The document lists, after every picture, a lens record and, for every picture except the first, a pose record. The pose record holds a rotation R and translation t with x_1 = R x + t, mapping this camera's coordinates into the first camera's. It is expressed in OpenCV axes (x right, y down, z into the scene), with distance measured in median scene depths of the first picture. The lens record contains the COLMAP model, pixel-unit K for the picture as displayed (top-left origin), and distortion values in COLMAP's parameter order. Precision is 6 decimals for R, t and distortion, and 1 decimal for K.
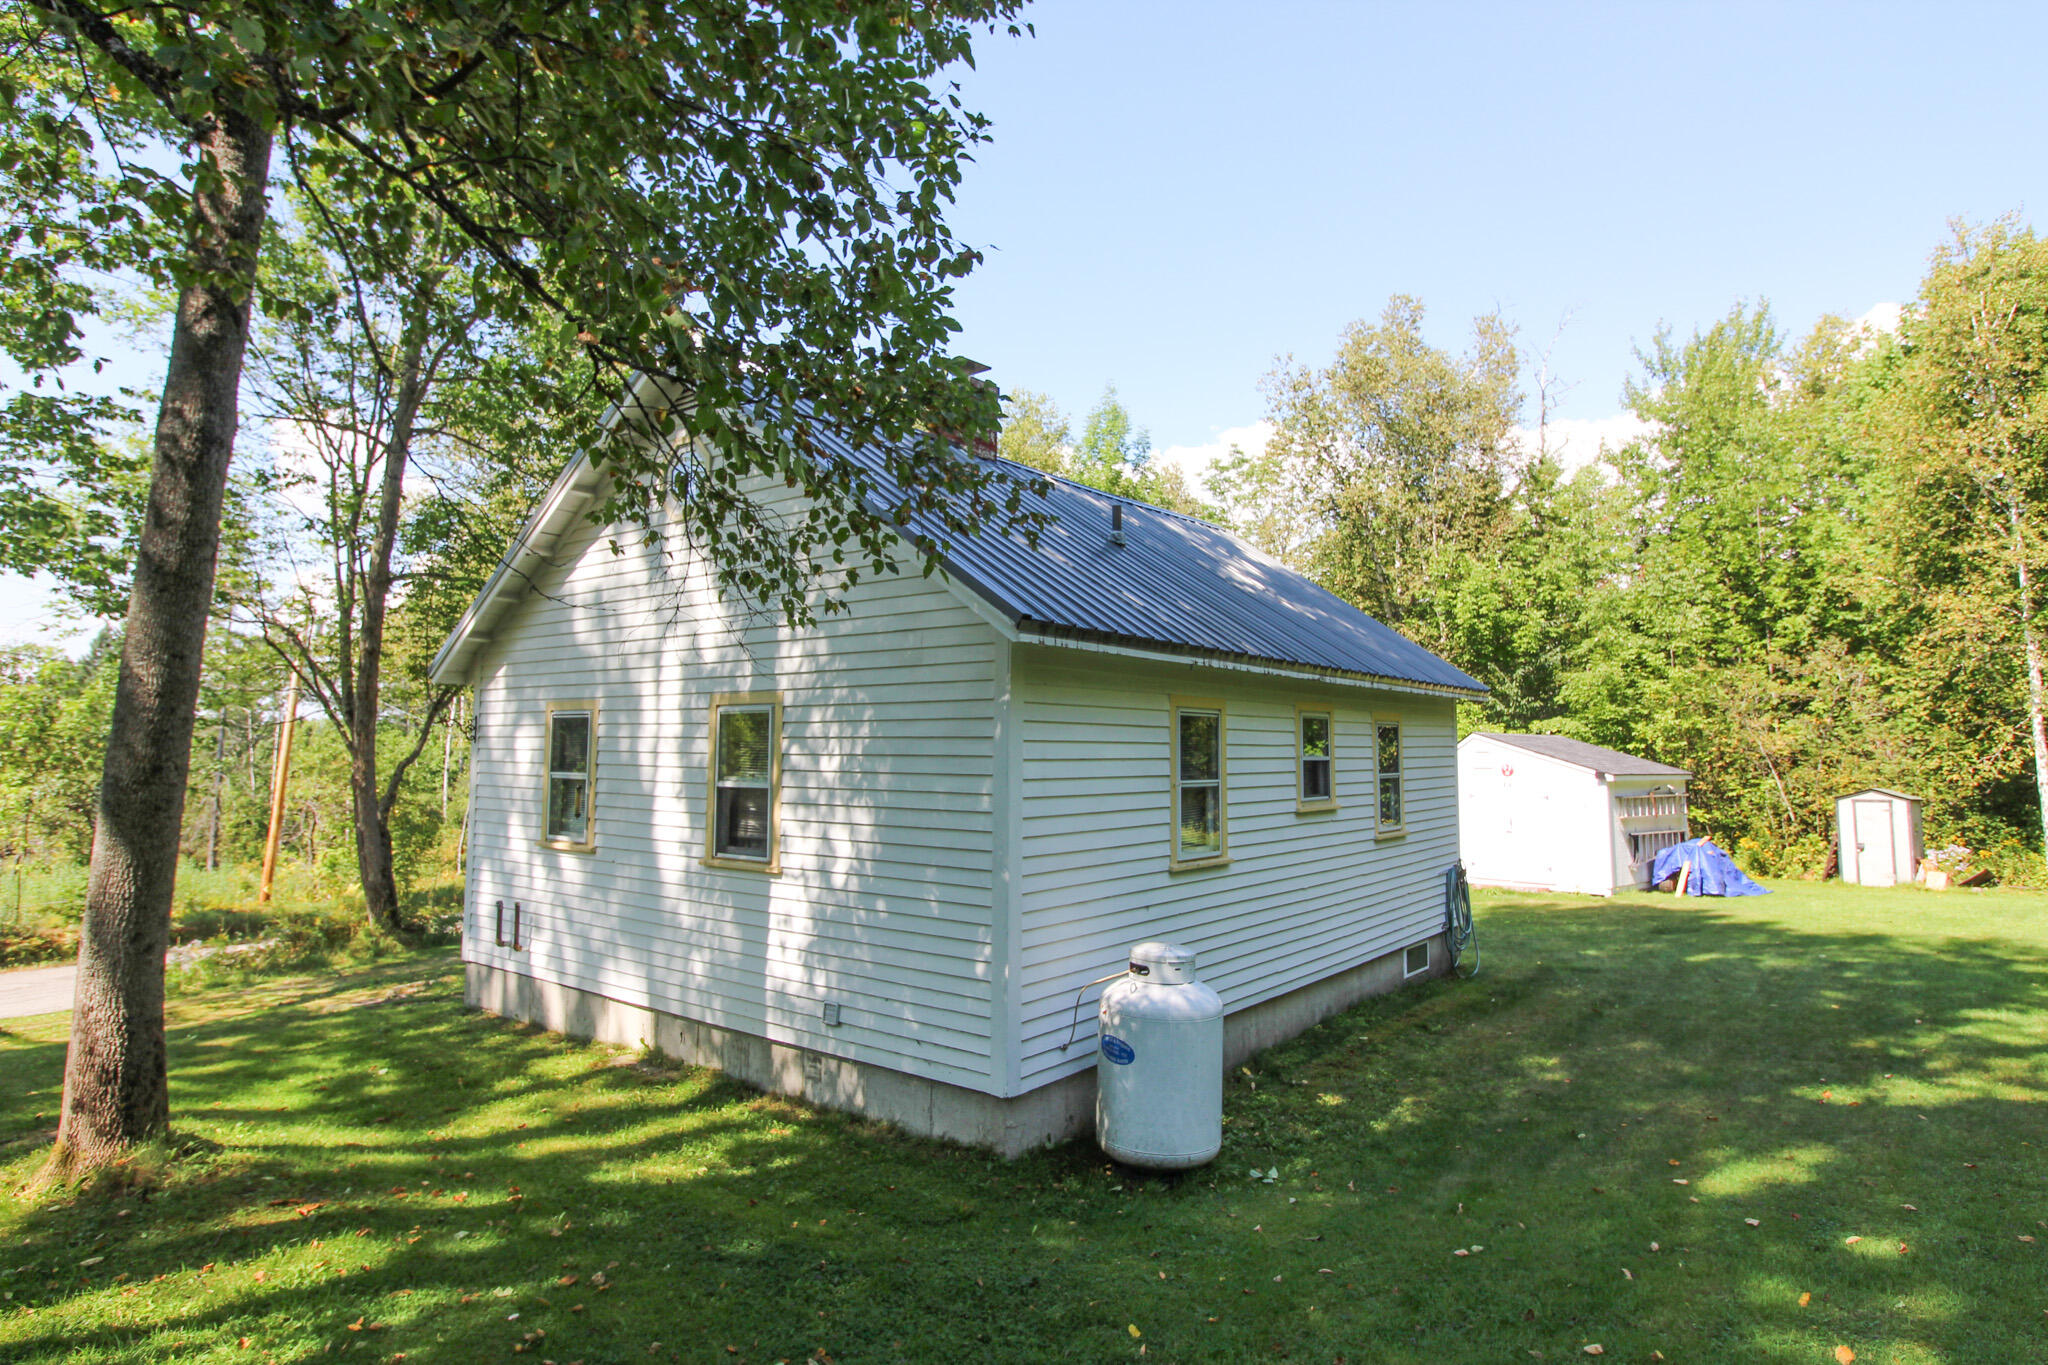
lens RADIAL K [[1111.3, 0, 1025.4], [0, 1111.3, 663.3], [0, 0, 1]] dist [-0.004429, -0.006978]
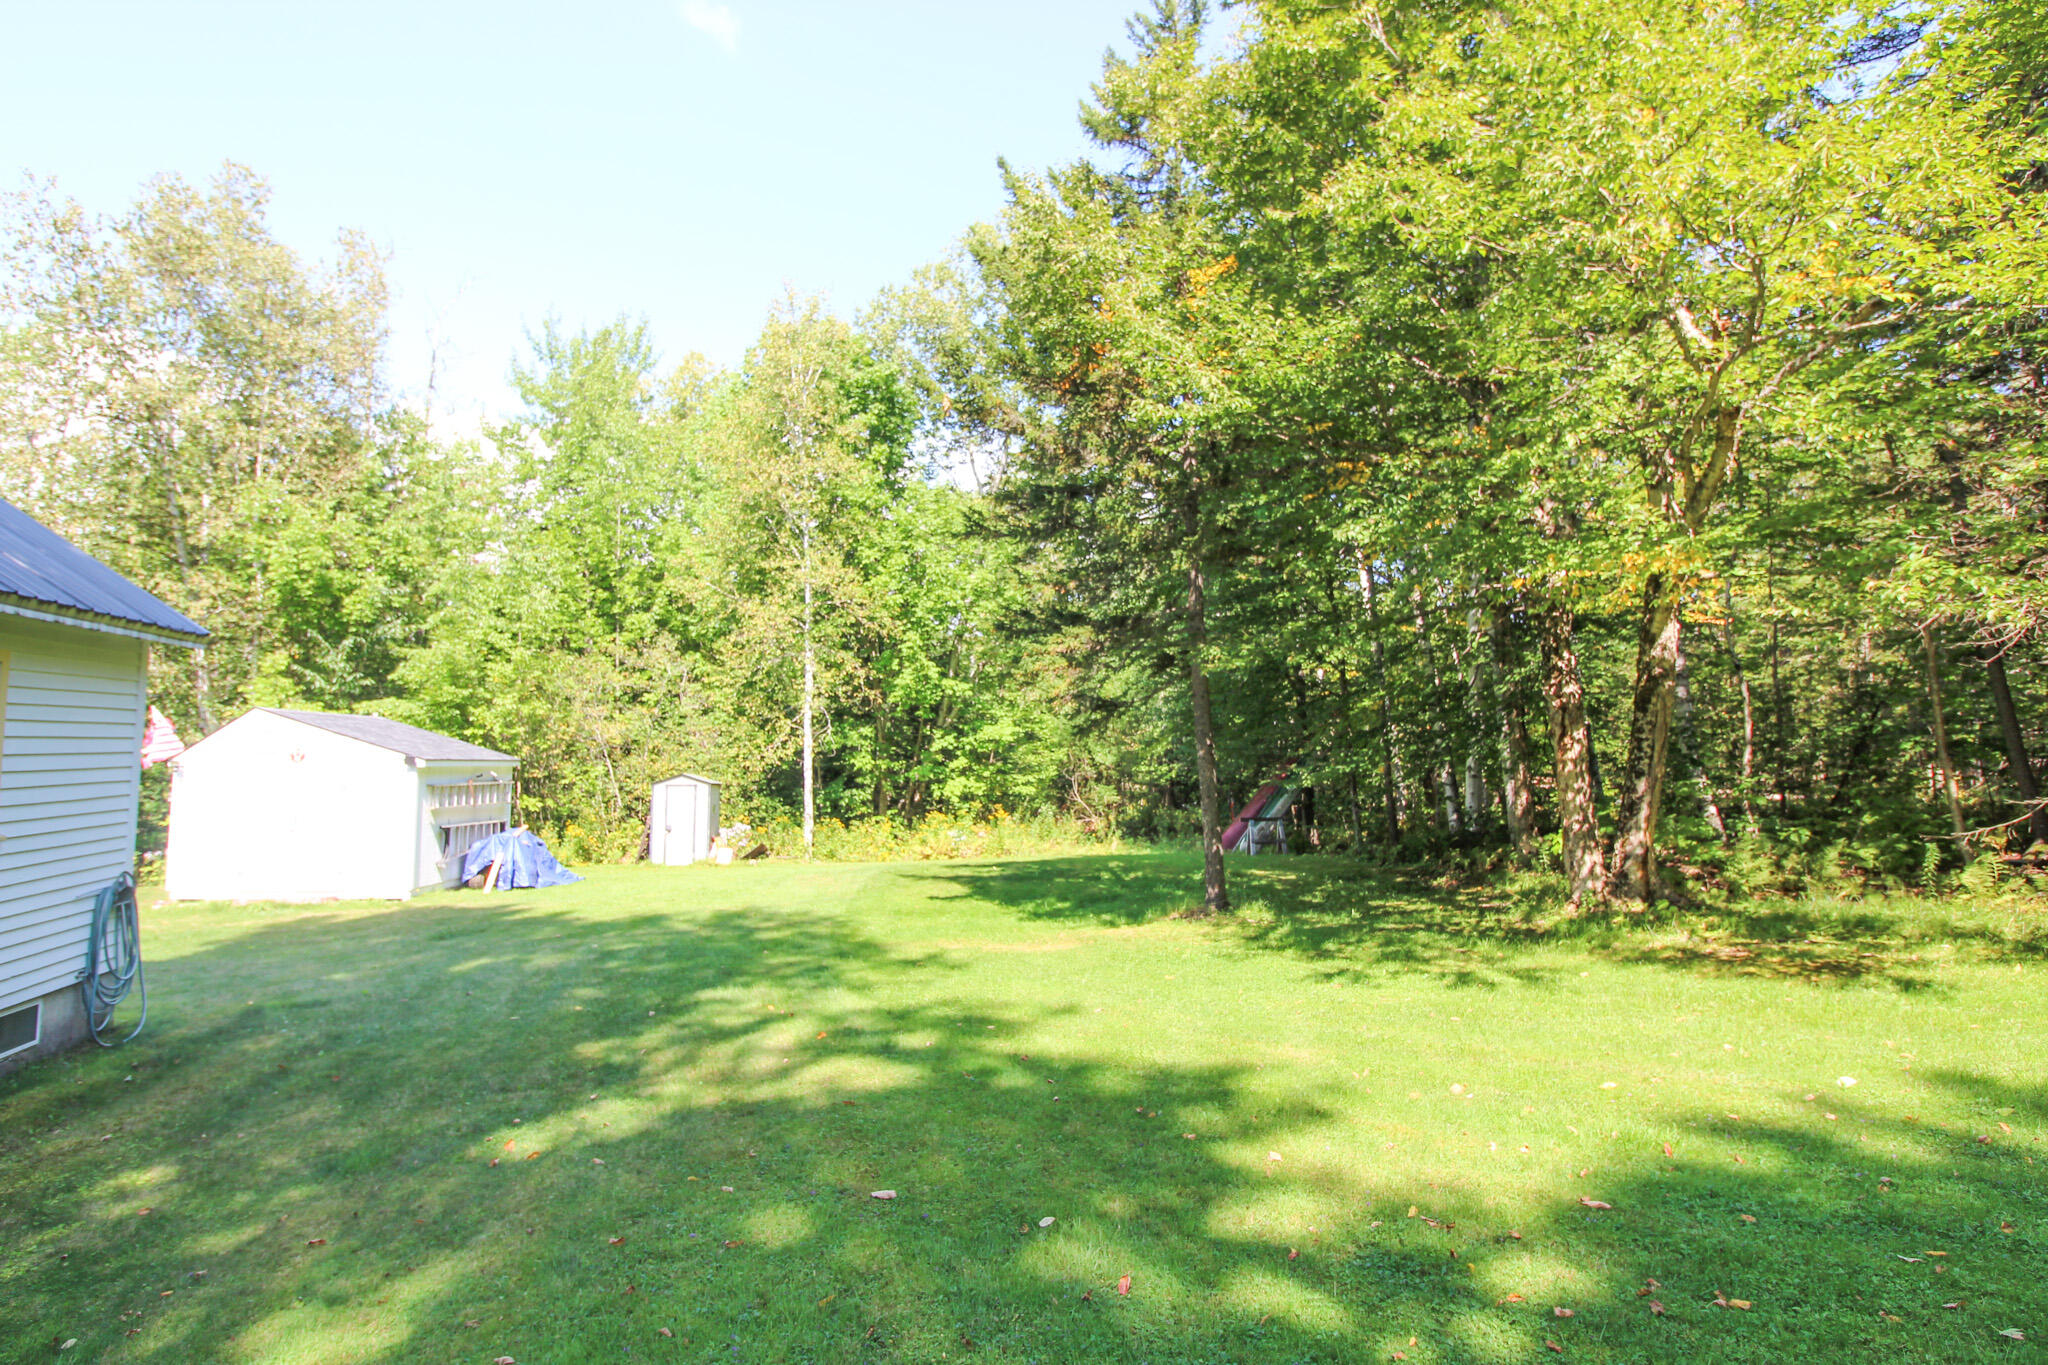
lens RADIAL K [[1111.3, 0, 1034.7], [0, 1111.3, 682.0], [0, 0, 1]] dist [-0.004429, -0.006978]
pose [[0.597077, 0.056192, 0.800213, 0.090536], [-0.071077, 0.997326, -0.016999, 0.016176], [-0.799029, -0.046727, 0.599474, 0.076473]]
